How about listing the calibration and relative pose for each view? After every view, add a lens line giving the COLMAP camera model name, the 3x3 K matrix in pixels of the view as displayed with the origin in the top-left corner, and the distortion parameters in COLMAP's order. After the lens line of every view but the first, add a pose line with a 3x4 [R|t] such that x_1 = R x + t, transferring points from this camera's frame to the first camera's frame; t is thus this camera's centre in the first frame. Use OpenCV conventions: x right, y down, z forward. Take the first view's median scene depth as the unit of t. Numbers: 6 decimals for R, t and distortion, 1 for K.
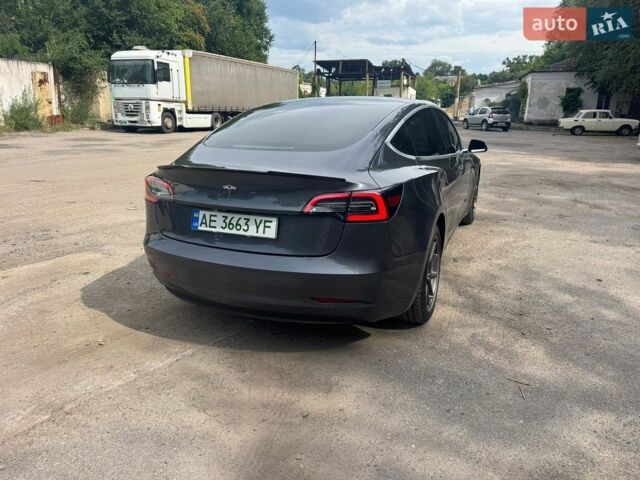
lens RADIAL K [[457.4, 0, 320.0], [0, 457.4, 240.0], [0, 0, 1]] dist [0.045815, -0.062521]
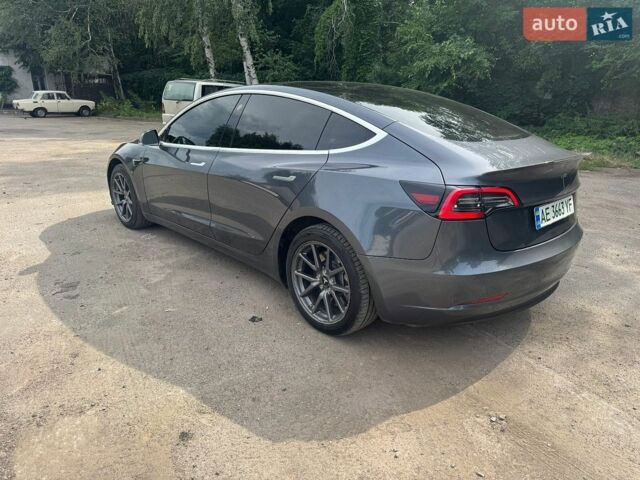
lens RADIAL K [[457.4, 0, 320.0], [0, 457.4, 240.0], [0, 0, 1]] dist [0.045815, -0.062521]
pose [[0.382009, -0.266018, 0.885044, -0.141239], [0.230457, 0.954842, 0.187526, -0.030893], [-0.894963, 0.132328, 0.426064, 0.109936]]
